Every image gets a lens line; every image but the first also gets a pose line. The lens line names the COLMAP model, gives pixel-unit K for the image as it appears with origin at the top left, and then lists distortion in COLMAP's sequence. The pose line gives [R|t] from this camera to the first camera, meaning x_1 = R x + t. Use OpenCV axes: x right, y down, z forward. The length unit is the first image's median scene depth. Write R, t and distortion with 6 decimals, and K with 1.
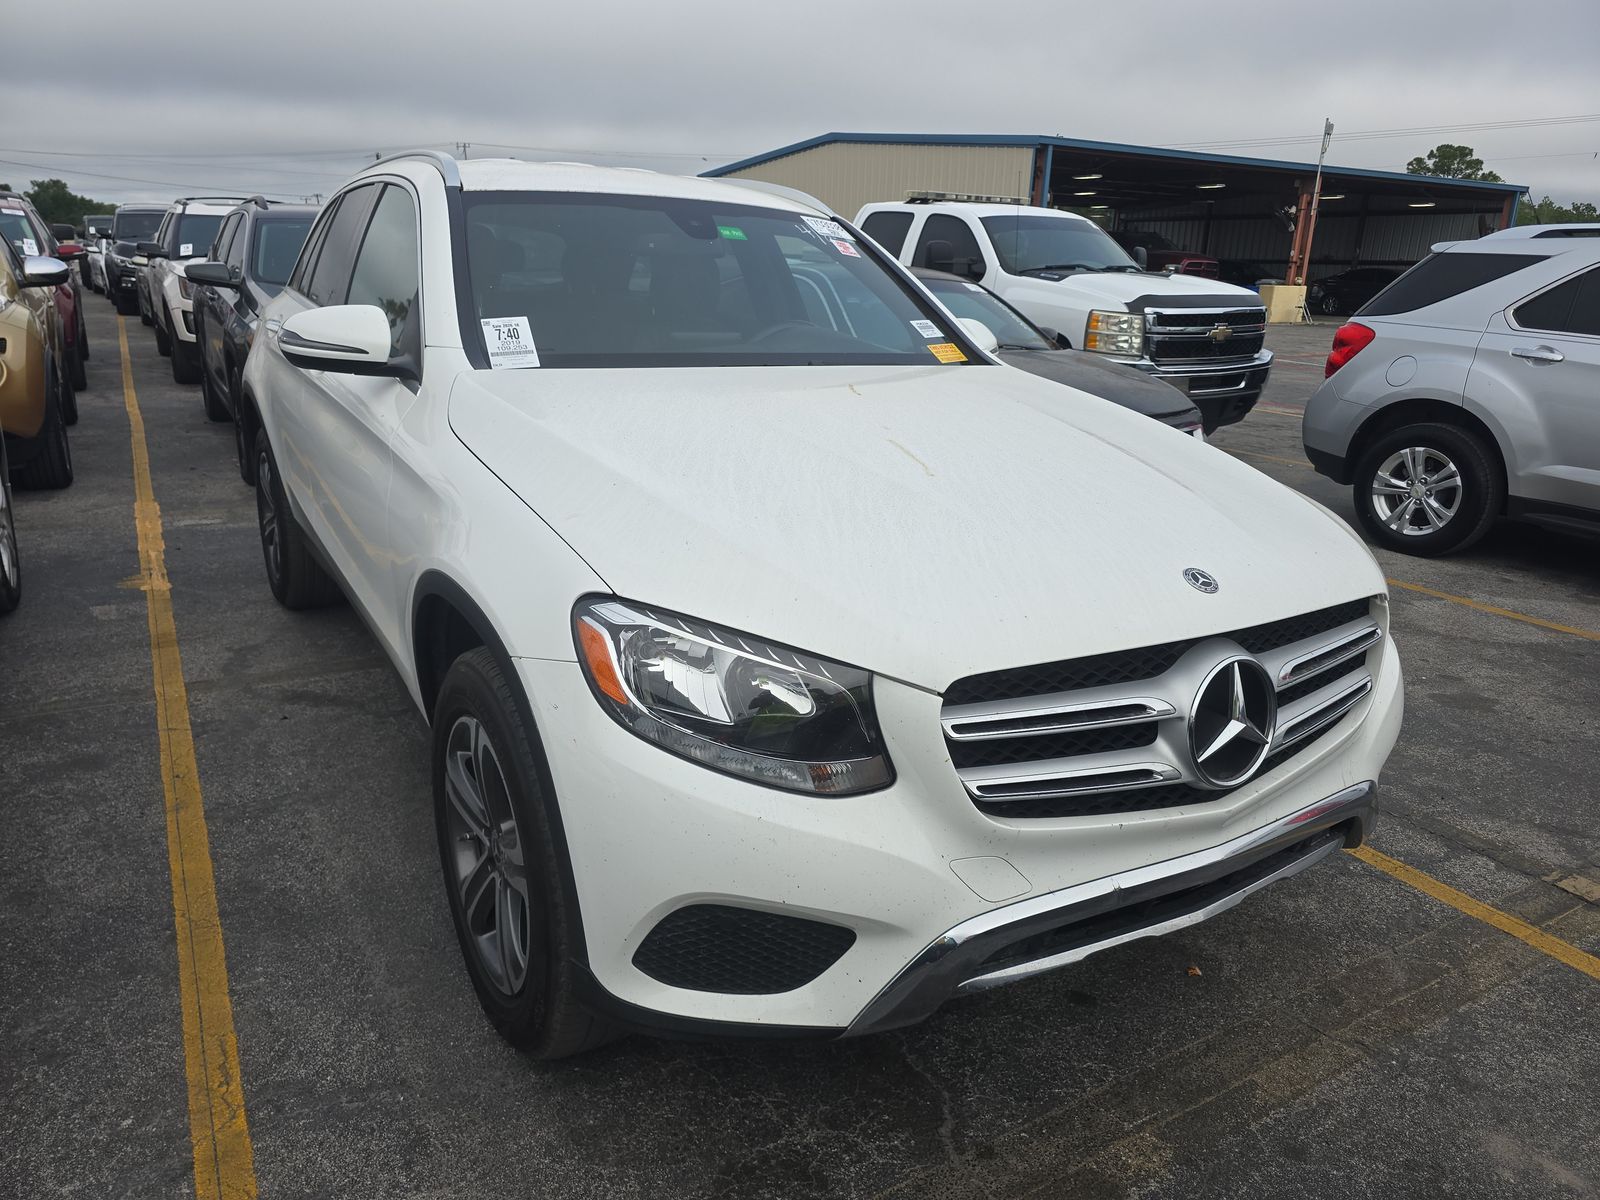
lens RADIAL K [[1063.0, 0, 806.1], [0, 1063.0, 605.7], [0, 0, 1]] dist [0.102048, -0.093191]
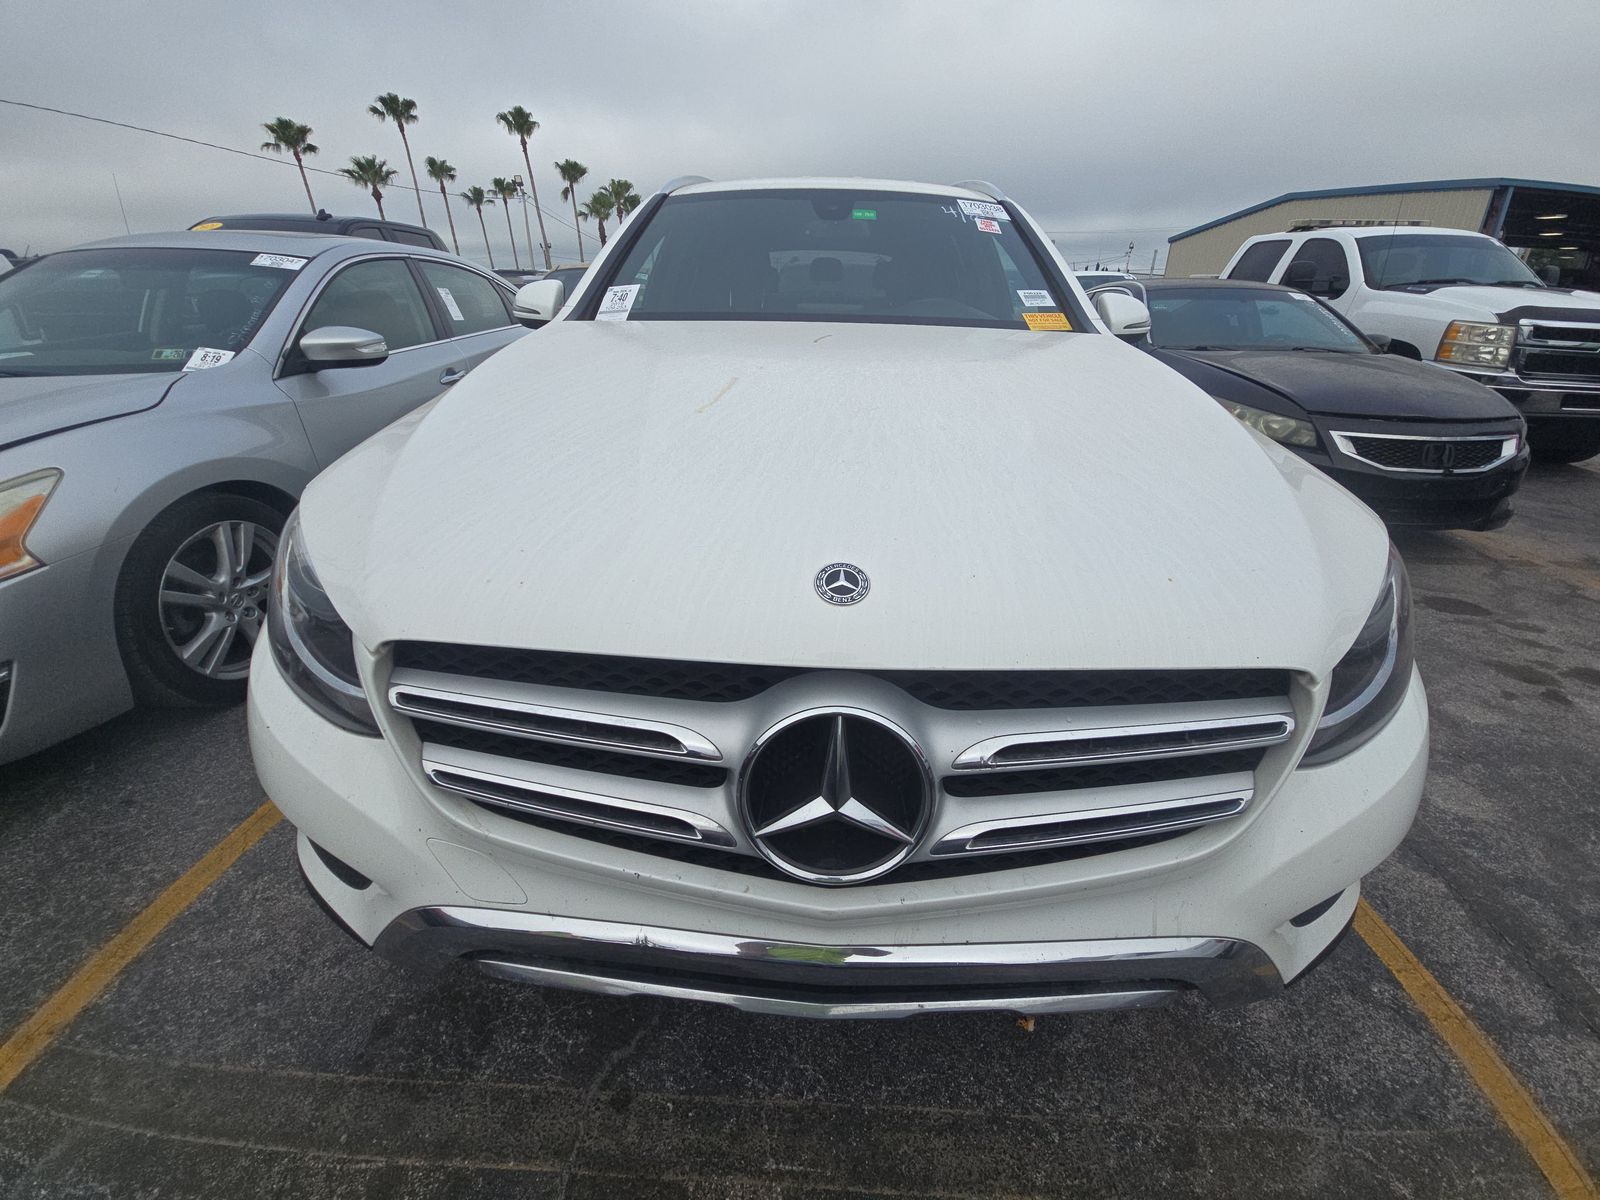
lens RADIAL K [[635.6, 0, 800.8], [0, 635.6, 588.0], [0, 0, 1]] dist [0.033833, -0.018127]
pose [[0.833385, 0.204368, -0.513520, 0.114530], [-0.153108, 0.978128, 0.140793, -0.015181], [0.531062, -0.038711, 0.846448, 0.135083]]
